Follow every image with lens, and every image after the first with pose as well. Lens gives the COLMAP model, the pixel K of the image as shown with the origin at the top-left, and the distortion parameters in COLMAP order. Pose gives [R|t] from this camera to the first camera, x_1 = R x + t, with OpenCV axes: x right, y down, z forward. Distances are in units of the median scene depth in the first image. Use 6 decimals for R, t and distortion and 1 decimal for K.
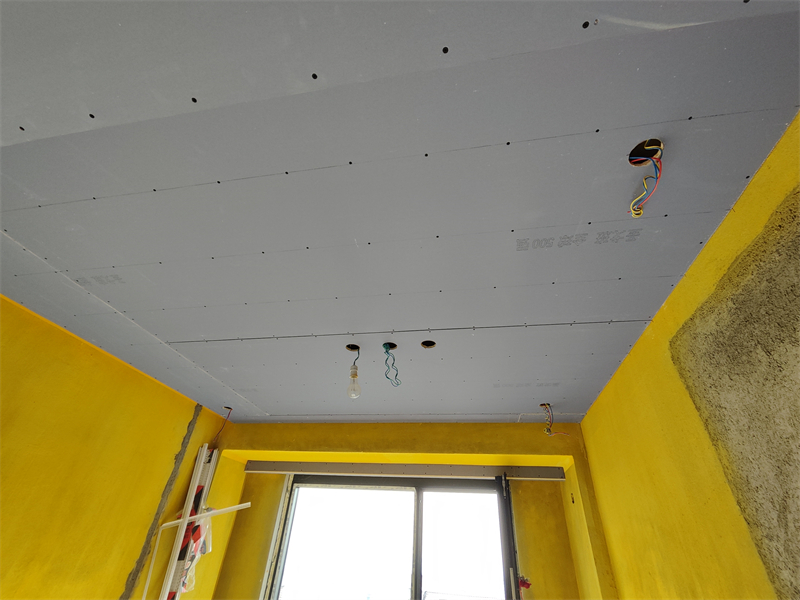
lens RADIAL K [[360.8, 0, 398.8], [0, 360.8, 318.6], [0, 0, 1]] dist [-0.000282, -0.000131]
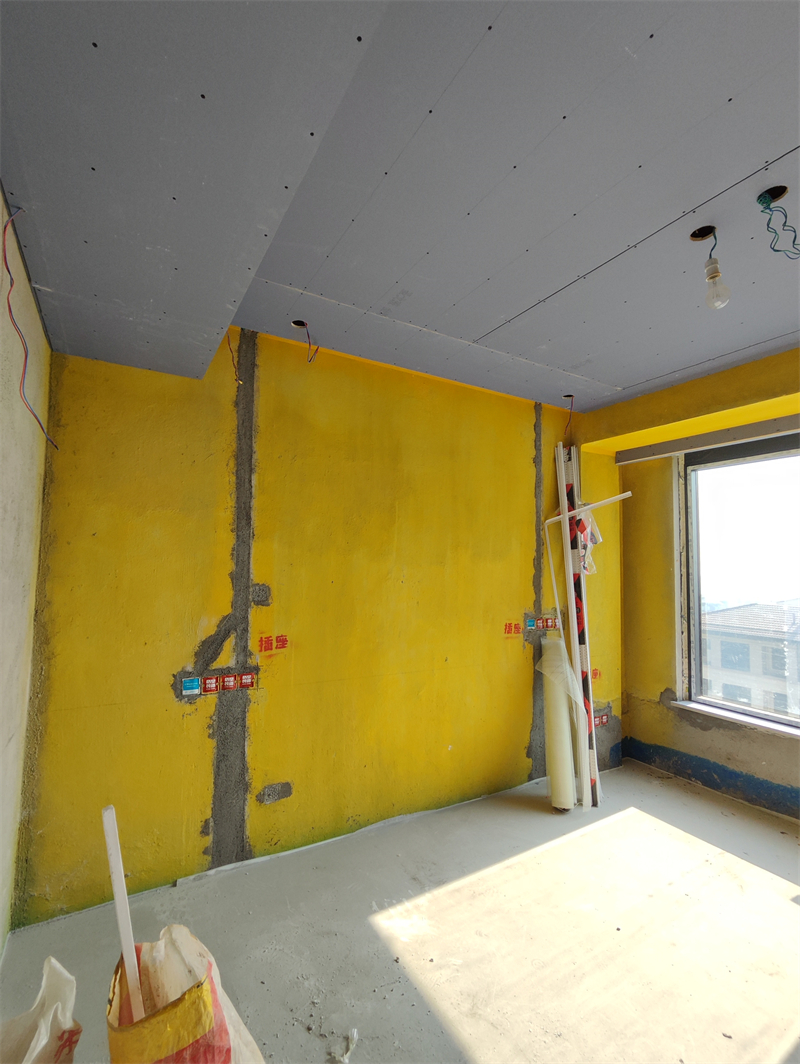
lens RADIAL K [[479.8, 0, 400.0], [0, 479.8, 532.0], [0, 0, 1]] dist [-0.000282, -0.000131]
pose [[0.665293, -0.102974, -0.739447, 0.060185], [0.442319, 0.852267, 0.279276, 0.037658], [0.601448, -0.512872, 0.612555, -0.078808]]
